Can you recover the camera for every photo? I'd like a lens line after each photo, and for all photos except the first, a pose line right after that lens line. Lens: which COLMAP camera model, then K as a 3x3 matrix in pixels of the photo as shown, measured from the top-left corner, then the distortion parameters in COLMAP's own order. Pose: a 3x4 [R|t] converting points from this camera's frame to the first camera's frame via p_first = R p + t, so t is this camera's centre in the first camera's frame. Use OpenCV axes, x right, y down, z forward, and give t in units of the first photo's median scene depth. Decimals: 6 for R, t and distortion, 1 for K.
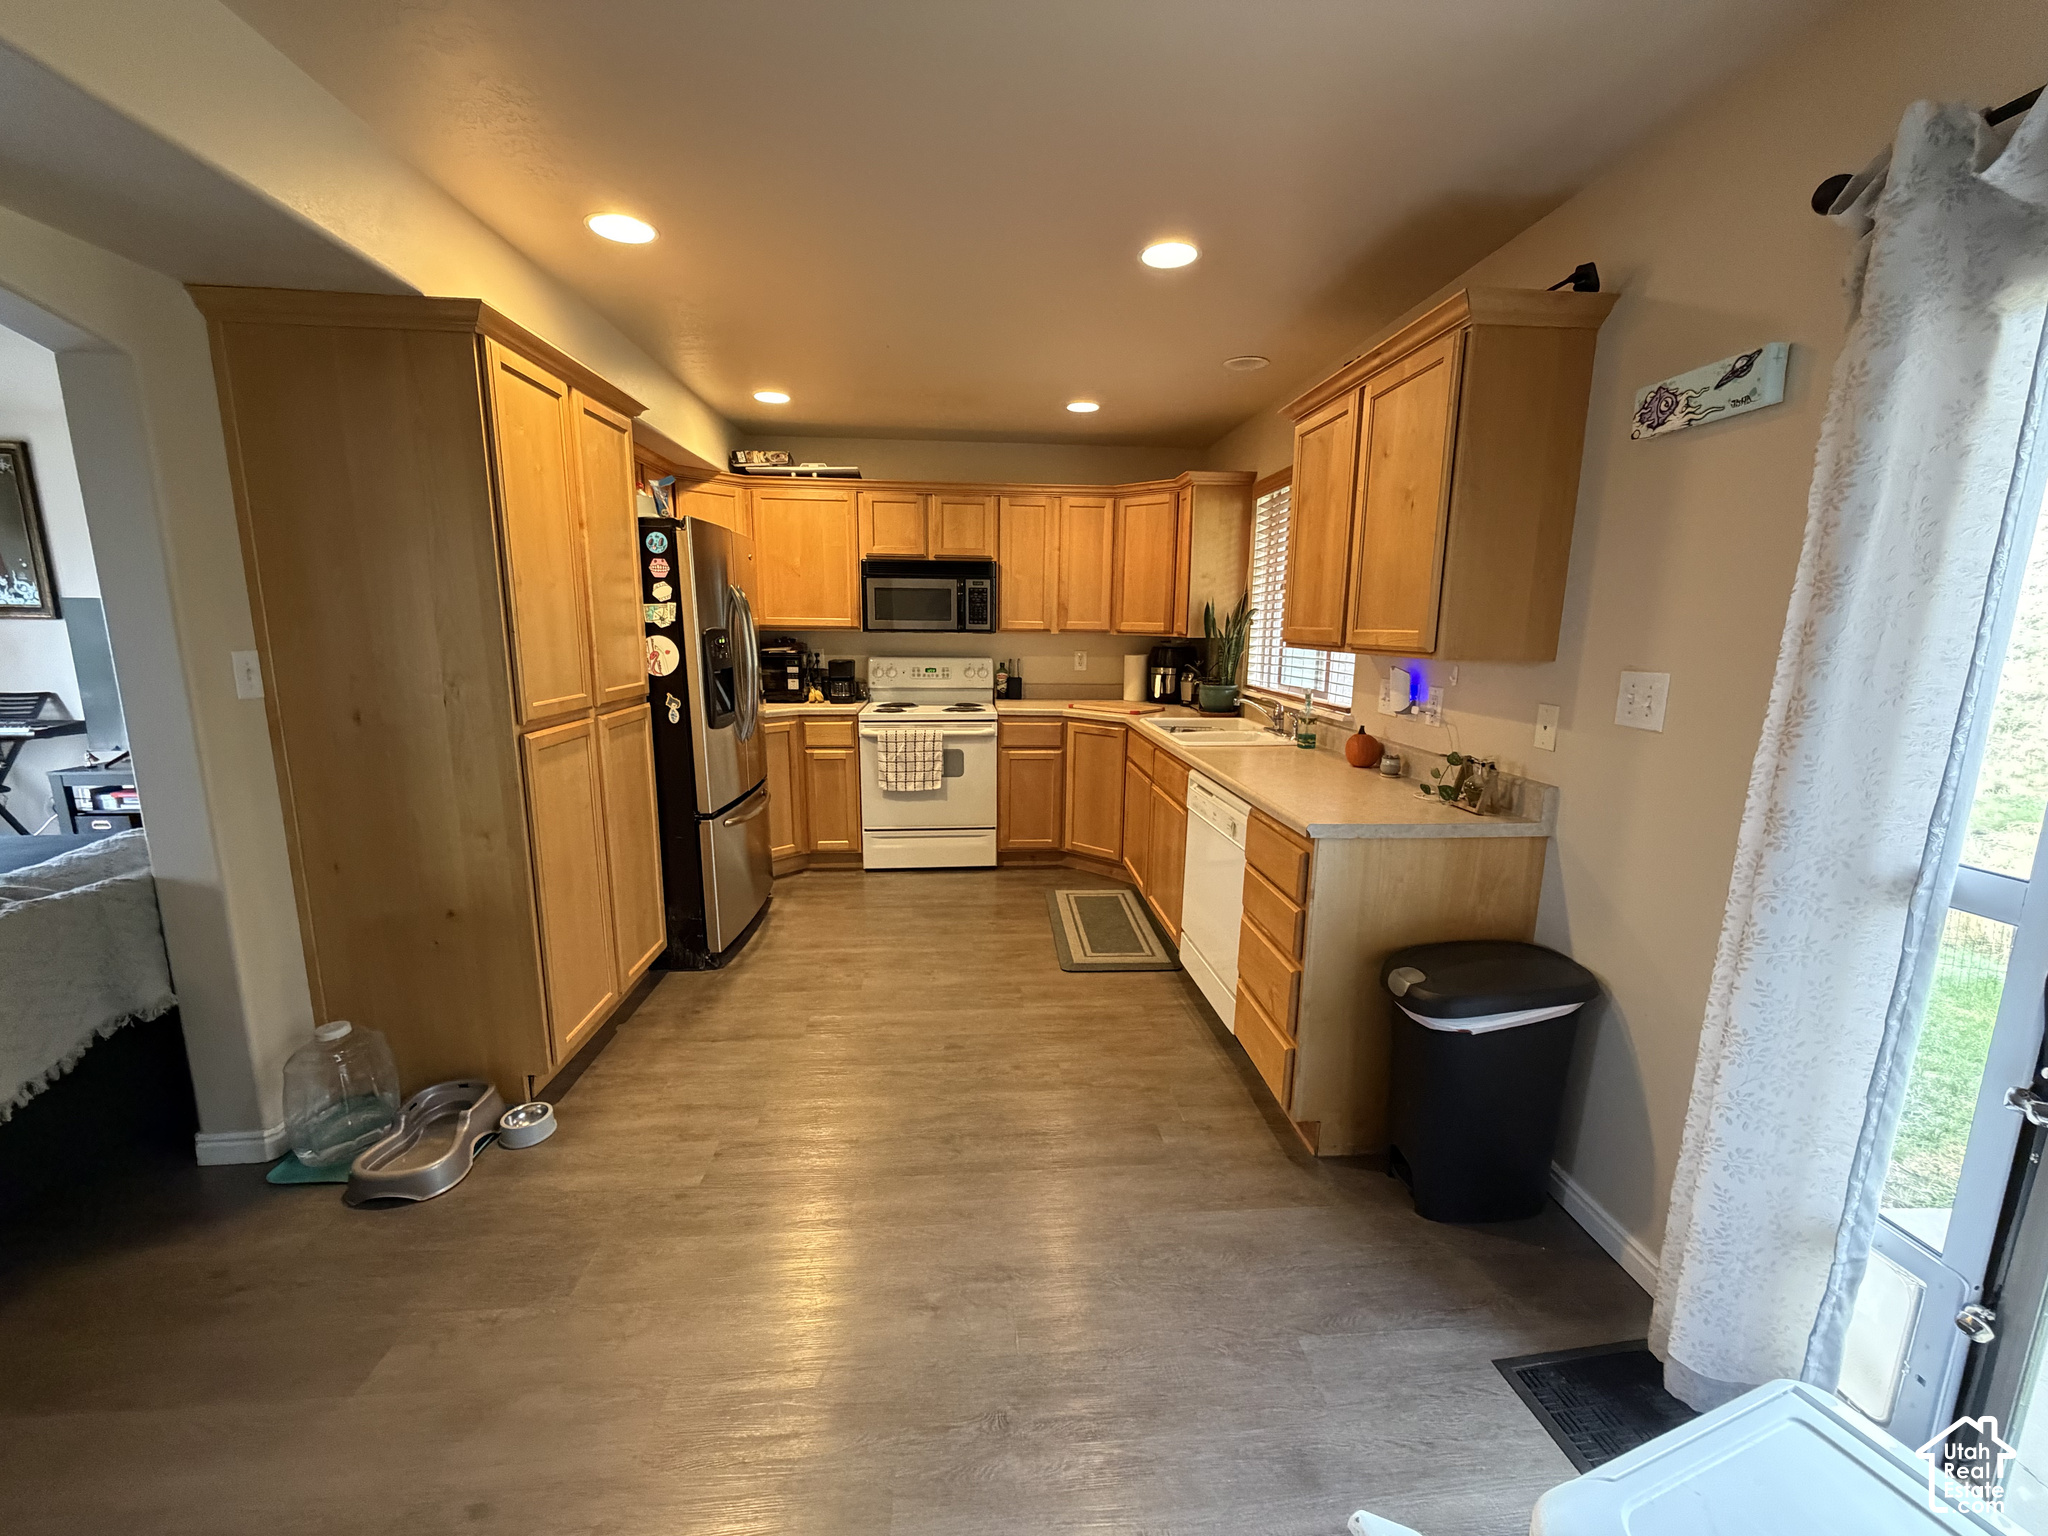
lens RADIAL K [[811.8, 0, 1028.4], [0, 811.8, 771.2], [0, 0, 1]] dist [-0.000367, 0.000127]
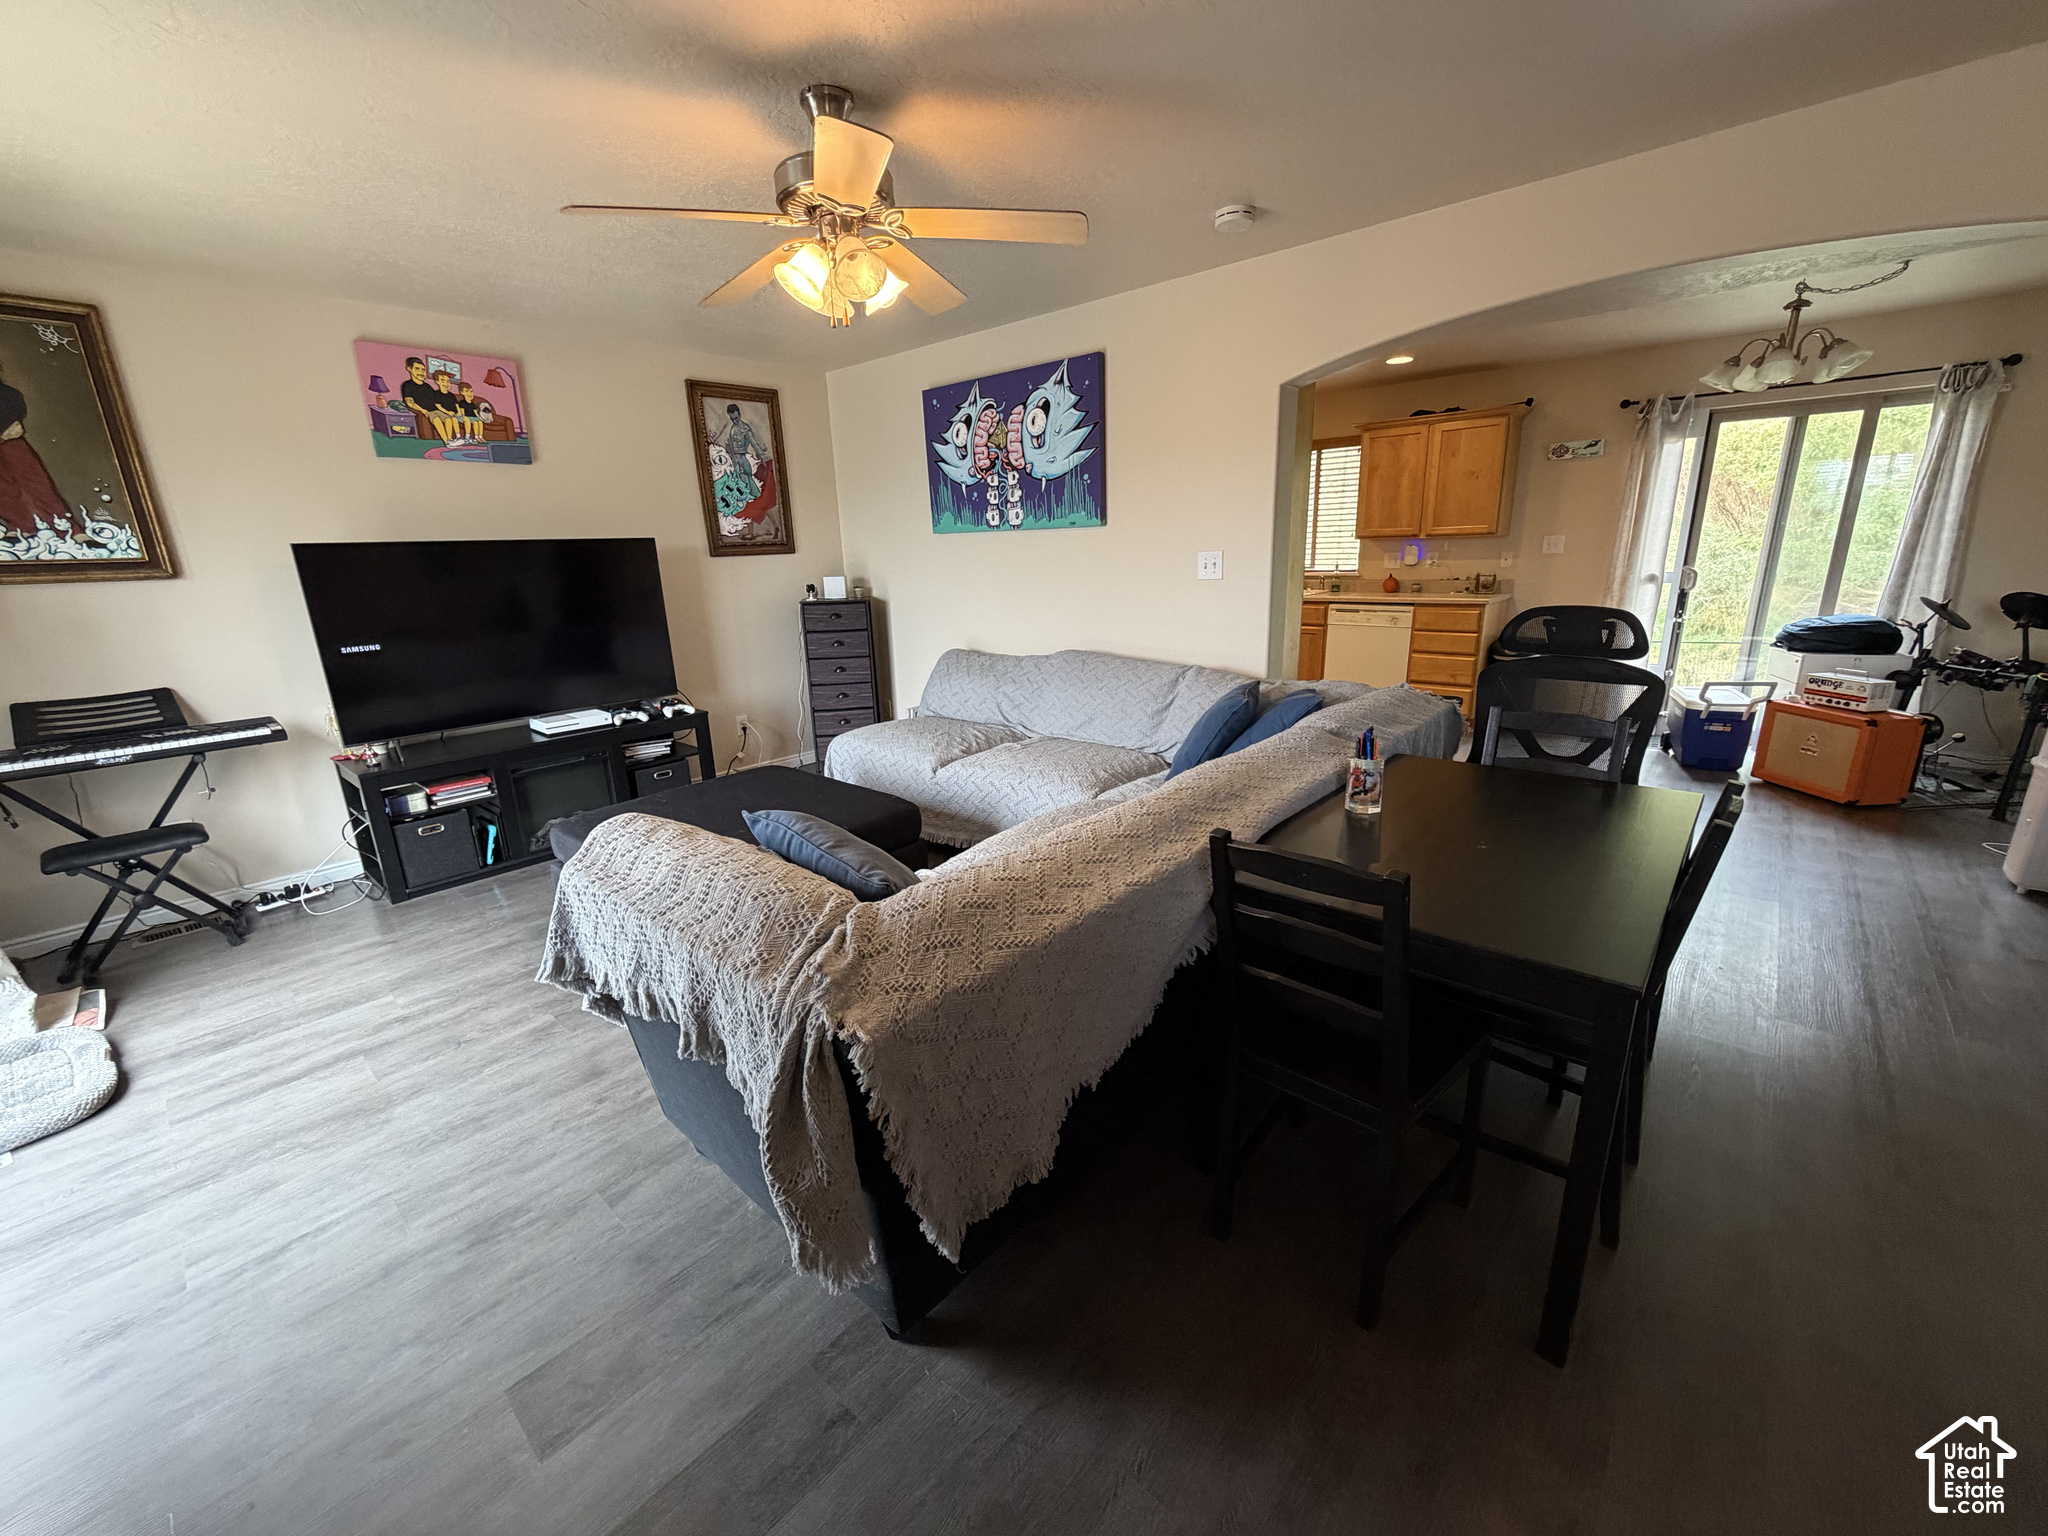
lens RADIAL K [[811.8, 0, 1031.2], [0, 811.8, 762.0], [0, 0, 1]] dist [-0.000367, 0.000127]
pose [[0.726686, -0.215798, 0.652196, -1.644473], [0.160193, 0.976438, 0.144593, -0.026403], [-0.668031, -0.000596, 0.744133, 0.008621]]
